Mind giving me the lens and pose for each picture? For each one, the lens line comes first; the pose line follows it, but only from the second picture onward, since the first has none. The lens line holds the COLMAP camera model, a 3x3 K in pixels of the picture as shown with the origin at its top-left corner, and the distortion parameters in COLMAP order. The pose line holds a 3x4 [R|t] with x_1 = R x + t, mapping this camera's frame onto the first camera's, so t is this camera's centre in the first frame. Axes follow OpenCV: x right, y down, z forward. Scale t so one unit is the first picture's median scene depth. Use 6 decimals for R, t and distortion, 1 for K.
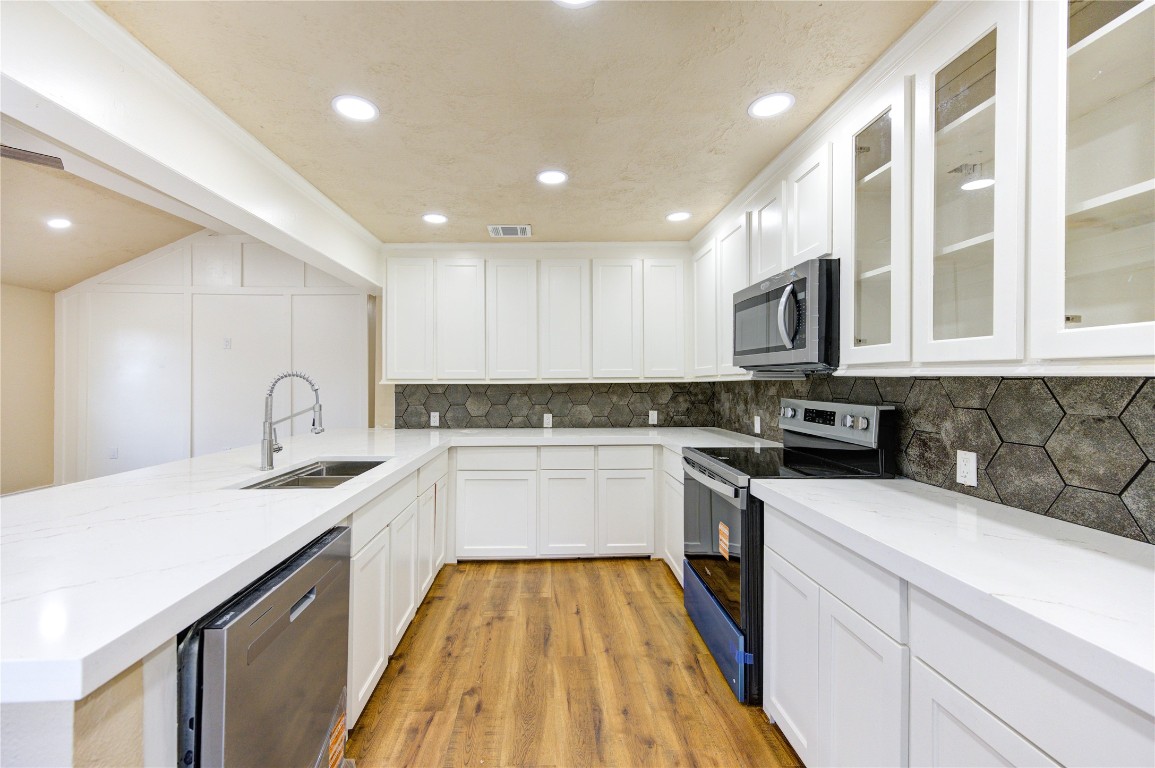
lens RADIAL K [[451.0, 0, 570.4], [0, 451.0, 375.9], [0, 0, 1]] dist [0.001181, -0.001417]
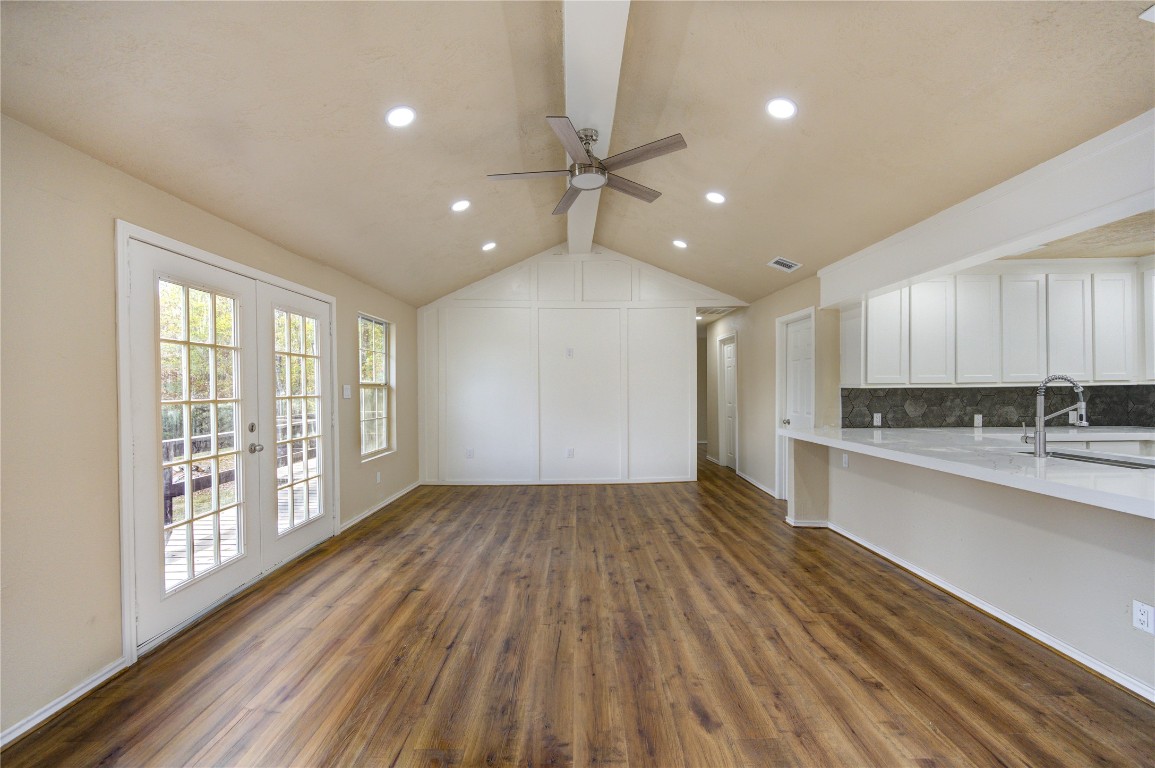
lens RADIAL K [[451.0, 0, 578.7], [0, 451.0, 389.8], [0, 0, 1]] dist [0.001181, -0.001417]
pose [[0.999090, -0.004710, -0.042397, -0.986939], [0.005317, 0.999885, 0.014197, 0.003234], [0.042326, -0.014410, 0.999000, -0.138544]]
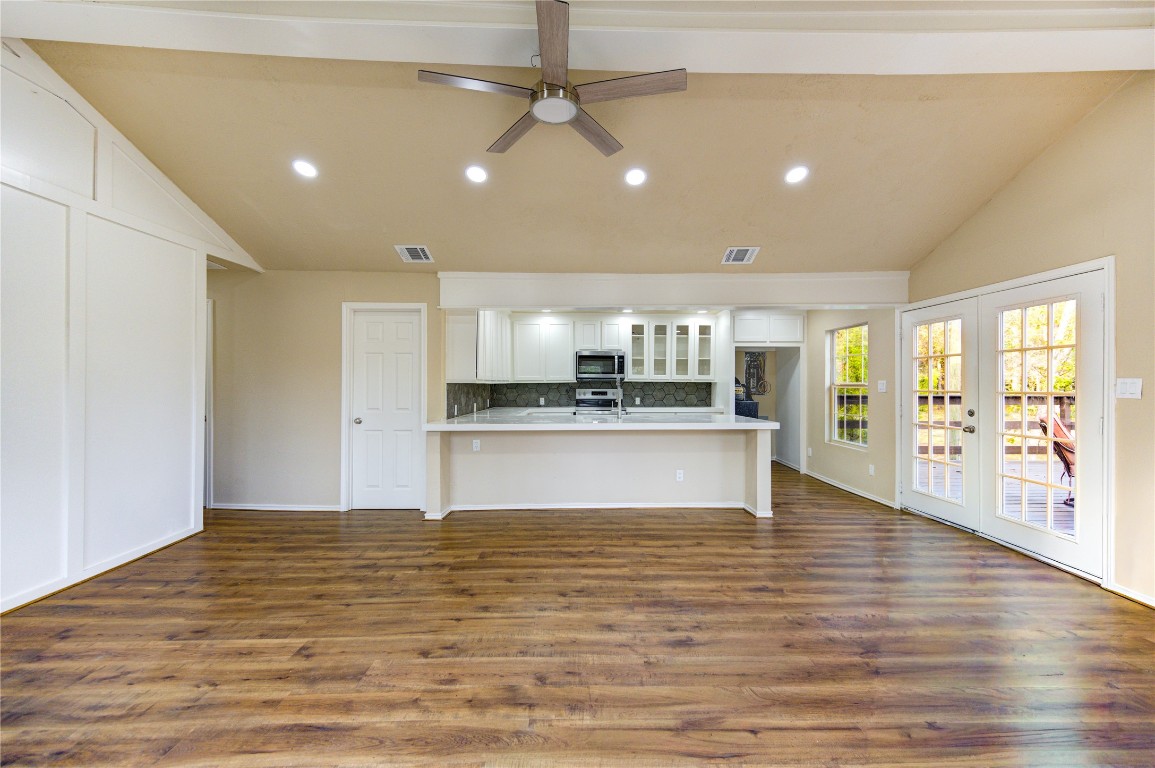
lens RADIAL K [[451.0, 0, 587.9], [0, 451.0, 386.0], [0, 0, 1]] dist [0.001181, -0.001417]
pose [[0.027182, 0.001834, 0.999629, -1.605921], [-0.009344, 0.999955, -0.001580, 0.024232], [-0.999587, -0.009297, 0.027198, 0.579116]]
